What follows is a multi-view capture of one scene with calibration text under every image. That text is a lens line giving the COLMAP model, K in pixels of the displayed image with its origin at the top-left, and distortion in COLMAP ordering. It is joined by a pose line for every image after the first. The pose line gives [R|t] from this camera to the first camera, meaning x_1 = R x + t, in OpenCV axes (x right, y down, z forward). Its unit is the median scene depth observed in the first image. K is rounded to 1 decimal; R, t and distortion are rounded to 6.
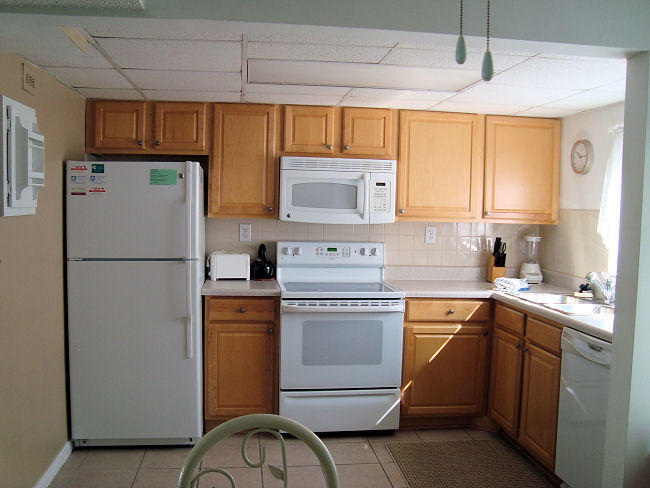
lens RADIAL K [[642.9, 0, 325.0], [0, 642.9, 244.0], [0, 0, 1]] dist [-0.200920, 0.199617]
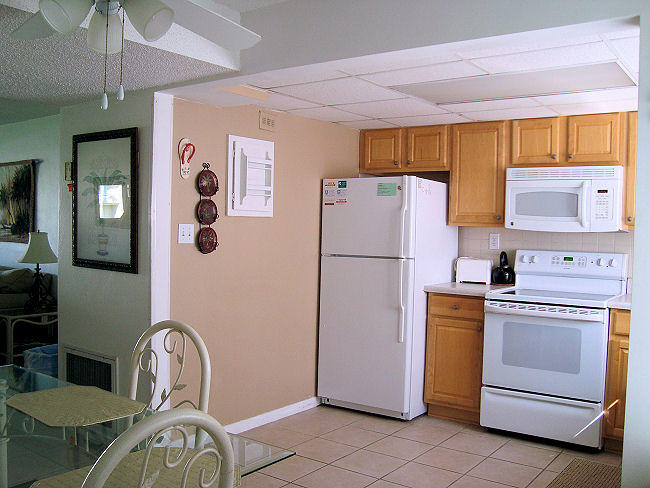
lens RADIAL K [[642.9, 0, 325.0], [0, 642.9, 244.0], [0, 0, 1]] dist [-0.200920, 0.199617]
pose [[0.721170, 0.014684, -0.692602, 0.443392], [-0.050000, 0.998271, -0.030897, 0.036960], [0.690951, 0.056912, 0.720658, 0.037335]]
